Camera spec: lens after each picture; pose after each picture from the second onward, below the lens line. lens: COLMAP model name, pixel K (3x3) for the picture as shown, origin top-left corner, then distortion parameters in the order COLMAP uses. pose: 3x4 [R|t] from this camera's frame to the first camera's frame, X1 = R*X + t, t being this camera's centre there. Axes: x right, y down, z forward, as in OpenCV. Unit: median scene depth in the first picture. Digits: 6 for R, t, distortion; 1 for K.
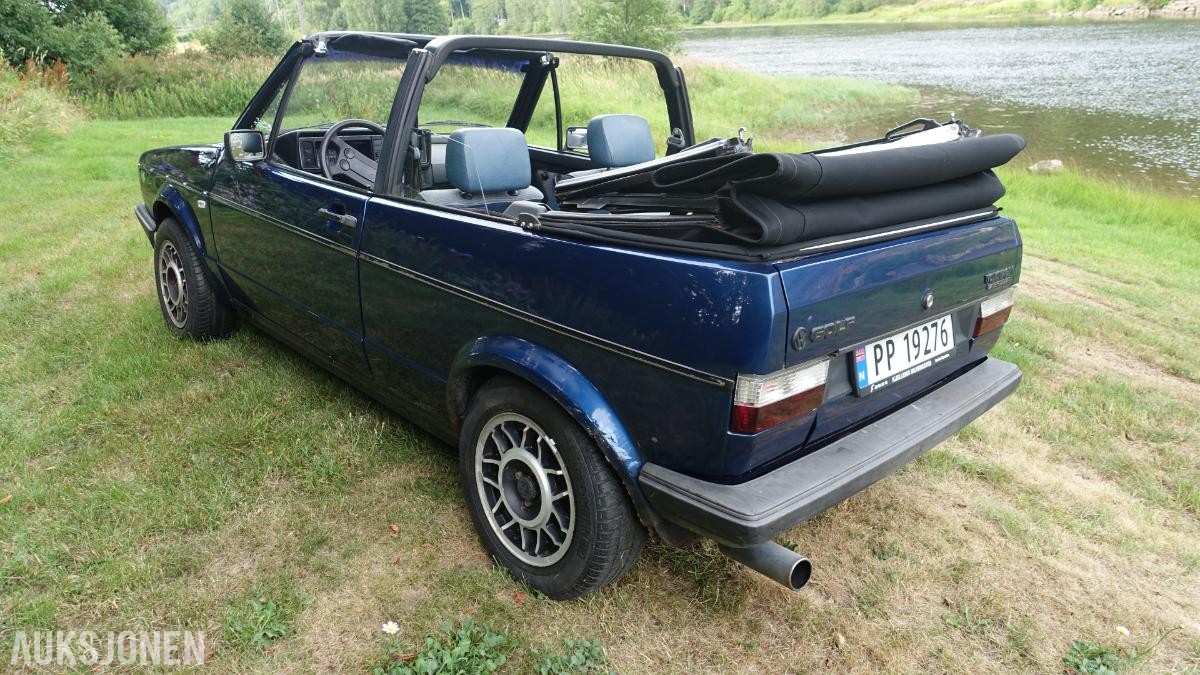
lens RADIAL K [[829.4, 0, 602.3], [0, 829.4, 340.3], [0, 0, 1]] dist [0.008706, -0.006263]
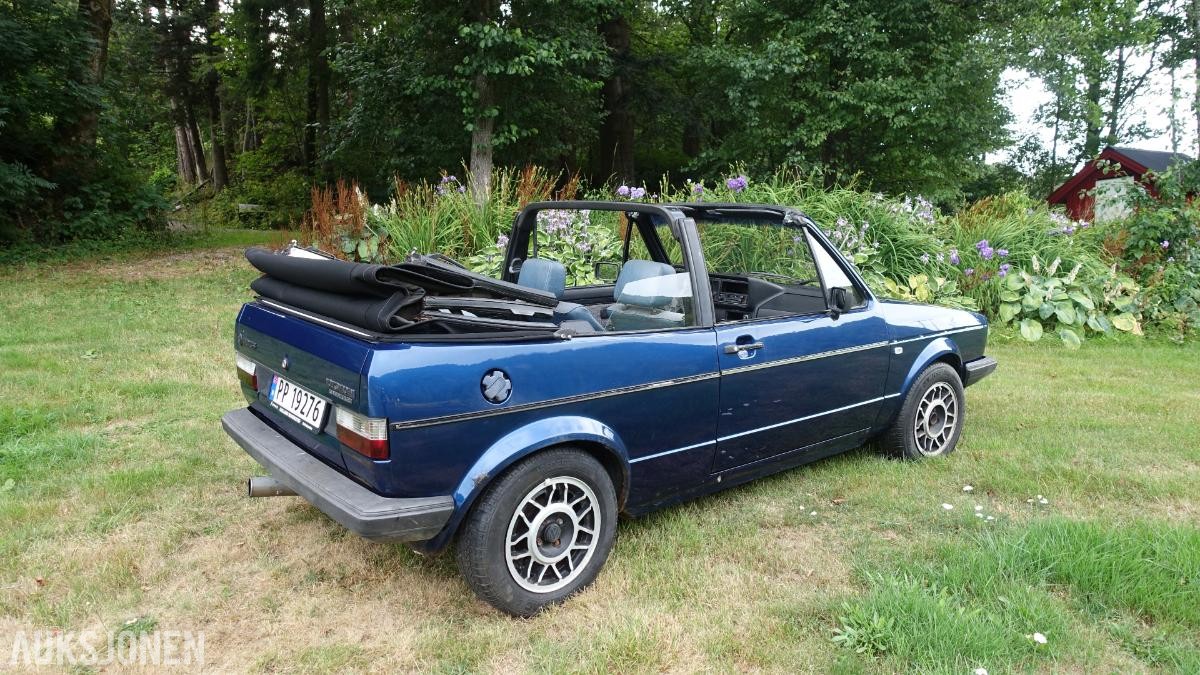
lens RADIAL K [[835.5, 0, 601.9], [0, 835.5, 340.2], [0, 0, 1]] dist [0.011653, -0.003701]
pose [[-0.091677, 0.111963, -0.989474, 1.416835], [-0.336114, 0.931865, 0.136586, -0.373559], [0.937349, 0.345098, -0.047798, 1.260129]]
